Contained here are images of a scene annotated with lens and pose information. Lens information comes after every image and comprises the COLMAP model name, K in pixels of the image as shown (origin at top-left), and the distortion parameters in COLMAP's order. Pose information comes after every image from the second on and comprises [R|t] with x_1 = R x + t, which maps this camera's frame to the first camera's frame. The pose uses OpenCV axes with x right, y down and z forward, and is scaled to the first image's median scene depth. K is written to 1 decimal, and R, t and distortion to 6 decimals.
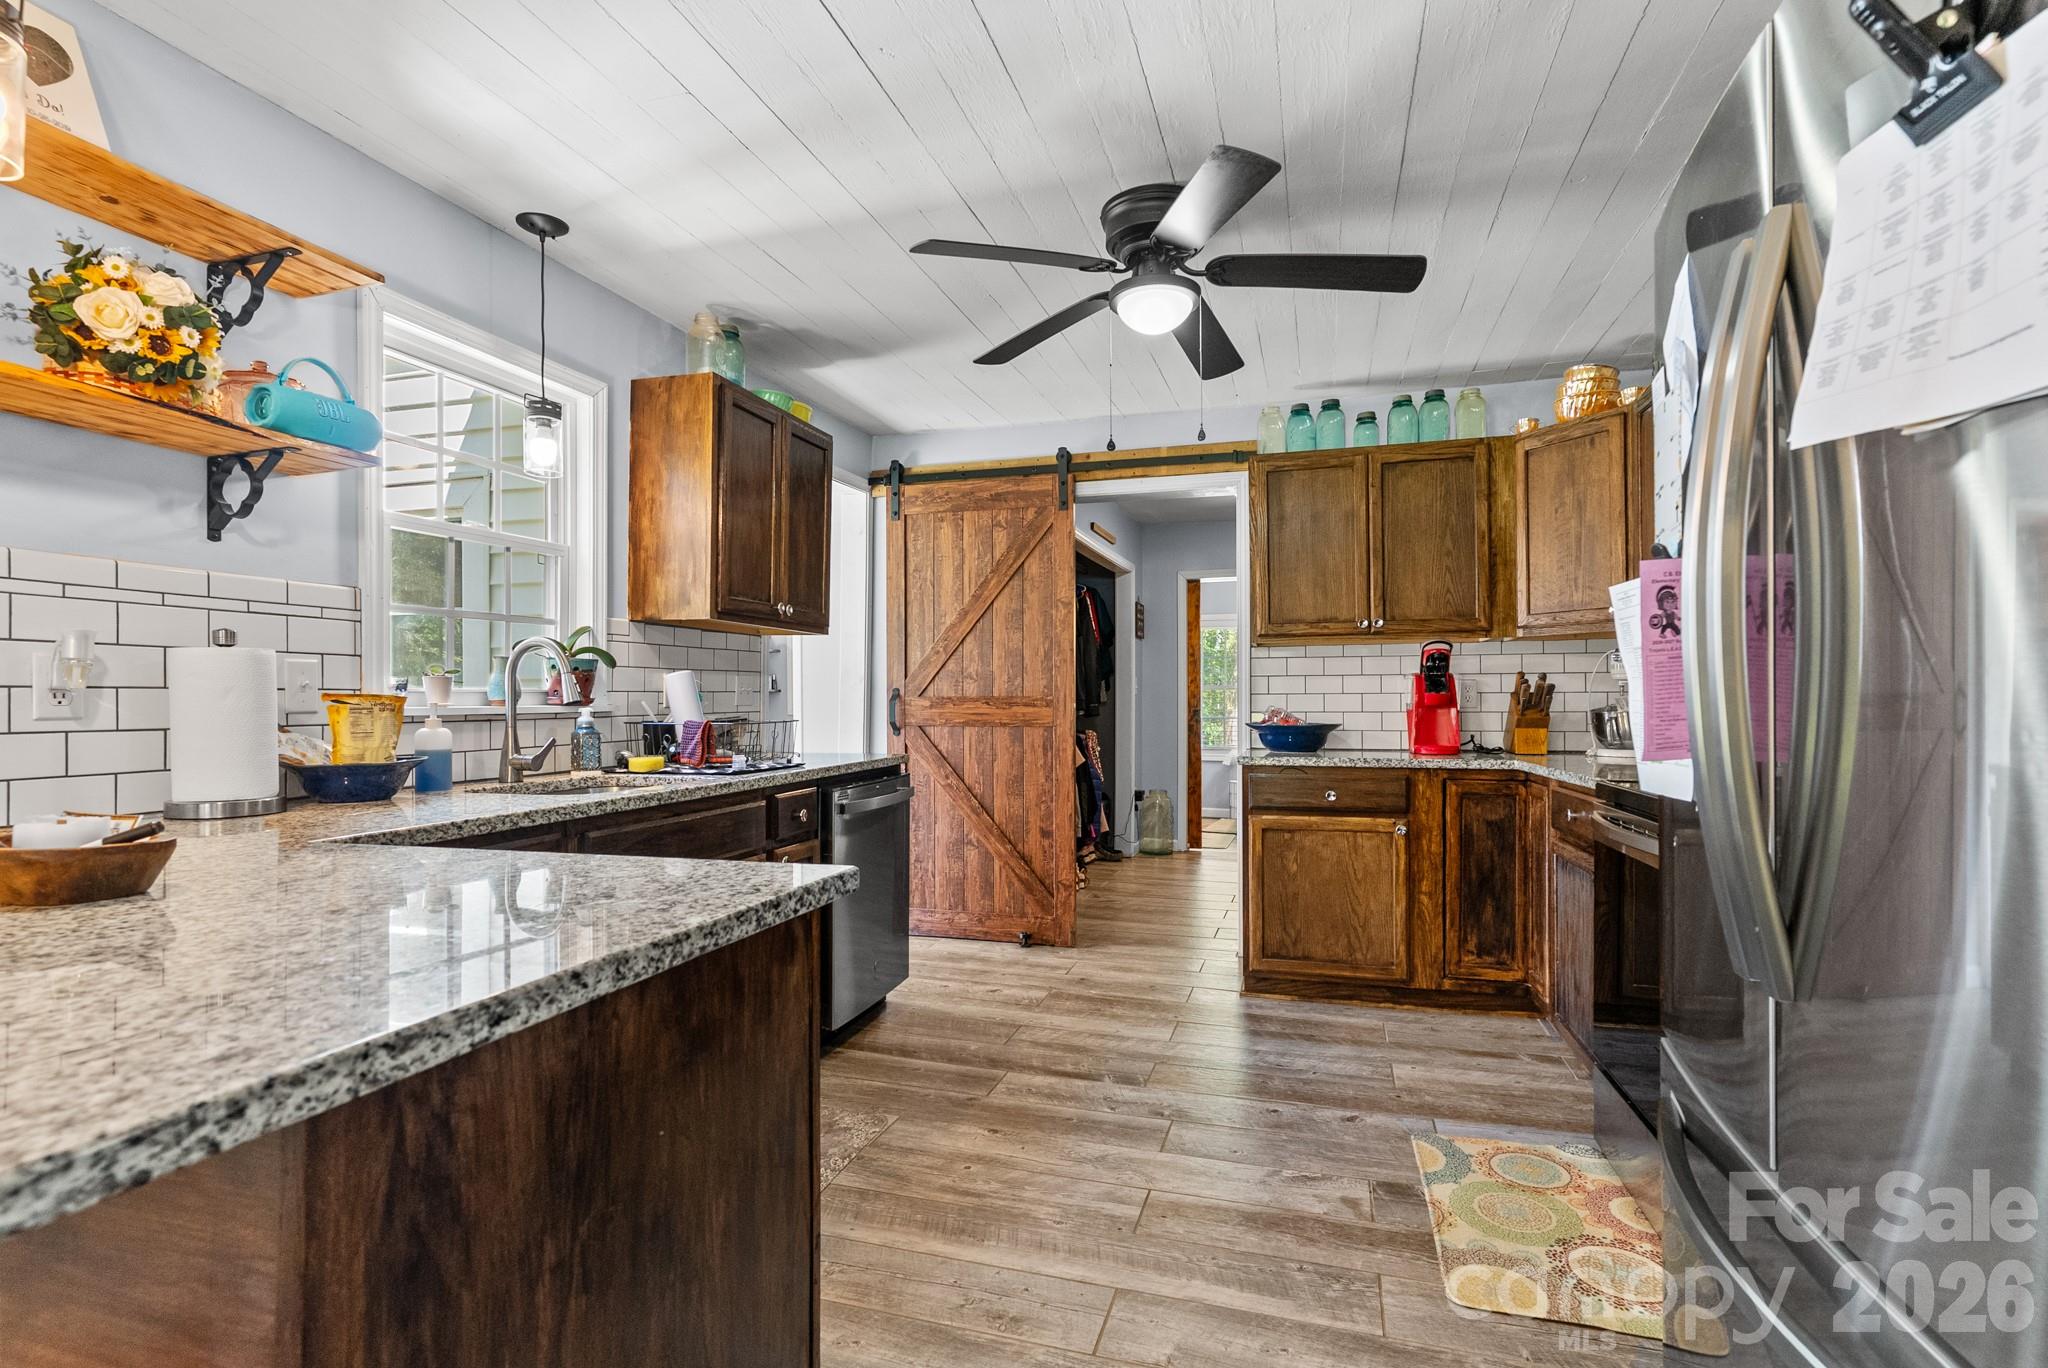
lens RADIAL K [[977.9, 0, 1019.5], [0, 977.9, 687.3], [0, 0, 1]] dist [0.002215, 0.000934]
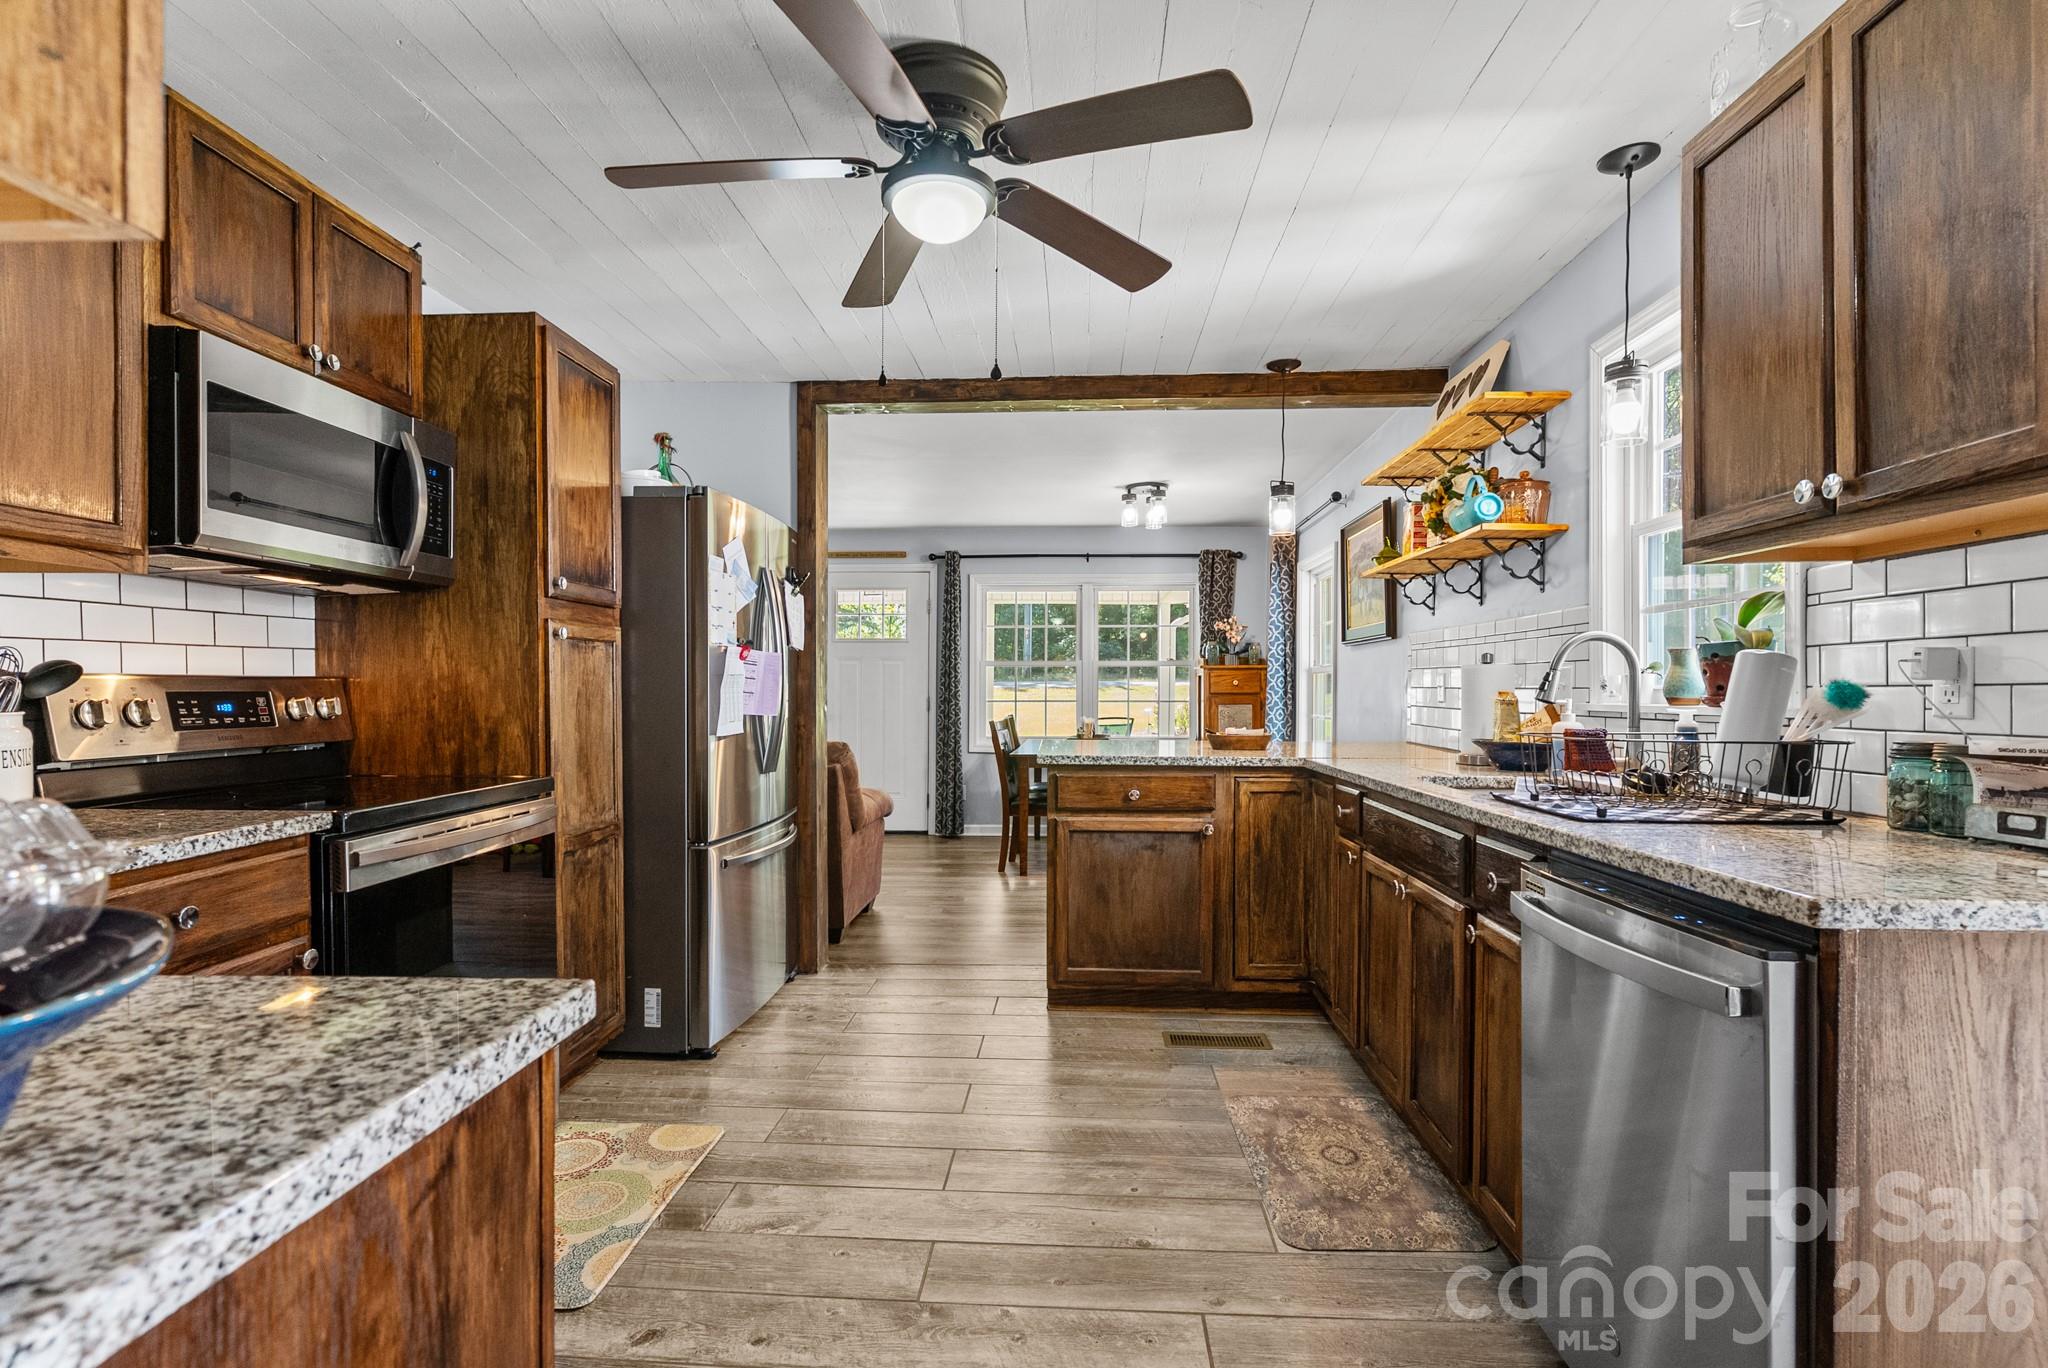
lens RADIAL K [[977.9, 0, 1019.5], [0, 977.9, 687.3], [0, 0, 1]] dist [0.002215, 0.000934]
pose [[-0.972964, 0.002048, -0.230949, 0.264461], [0.002452, 0.999996, -0.001464, 0.003102], [0.230945, -0.001991, -0.972965, 1.828092]]
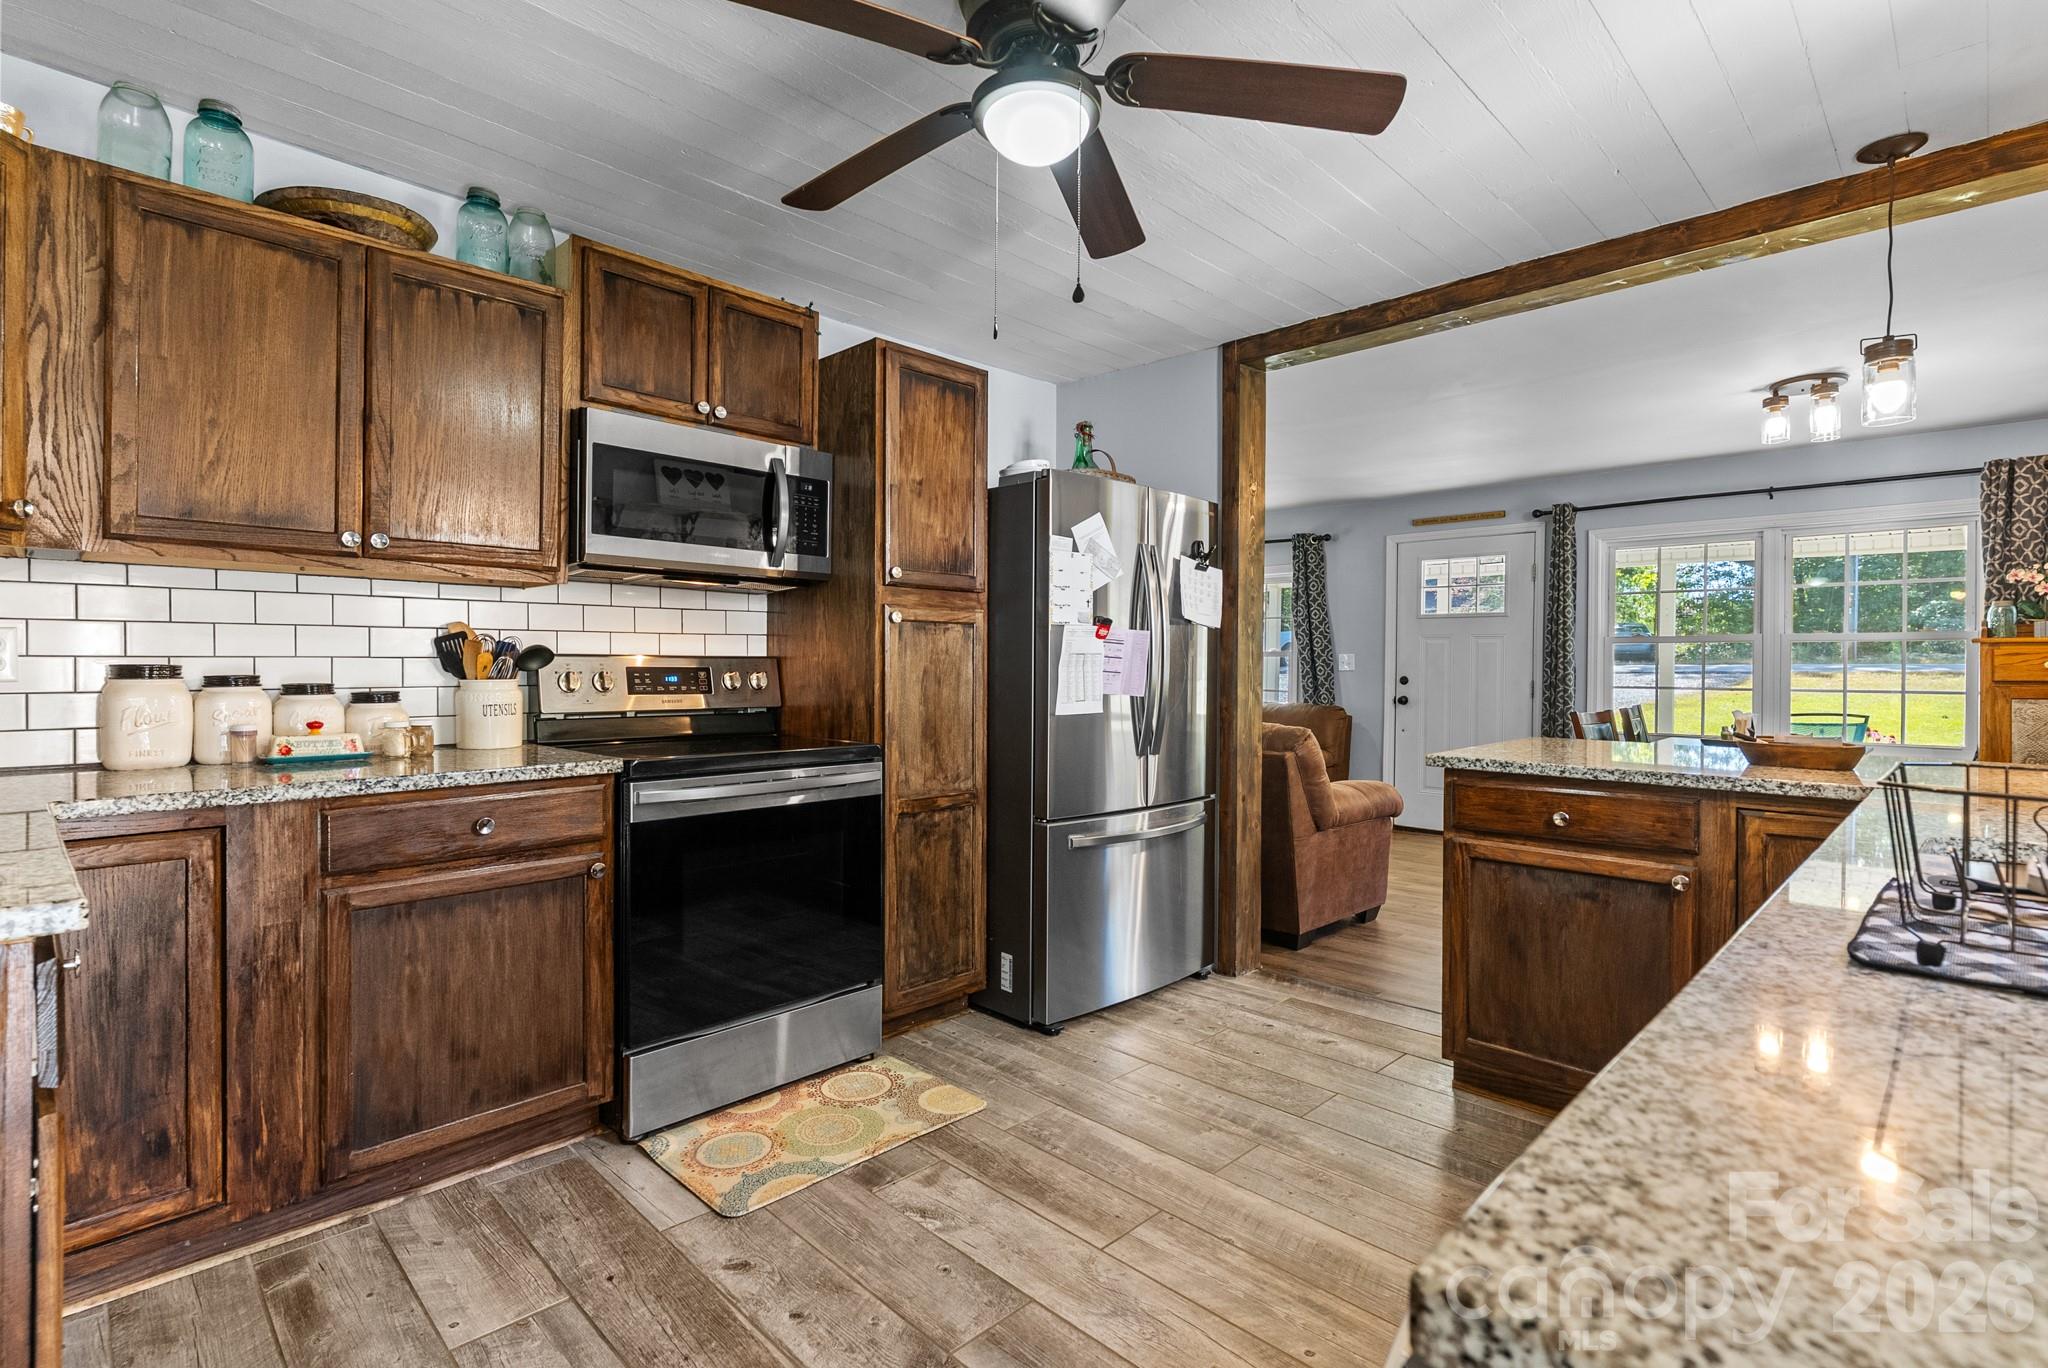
lens RADIAL K [[972.3, 0, 1027.3], [0, 972.3, 654.0], [0, 0, 1]] dist [0.000366, 0.000333]
pose [[-0.883241, 0.003264, 0.468909, -0.194719], [-0.004838, 0.999859, -0.016072, 0.004841], [-0.468895, -0.016463, -0.883100, 1.647903]]
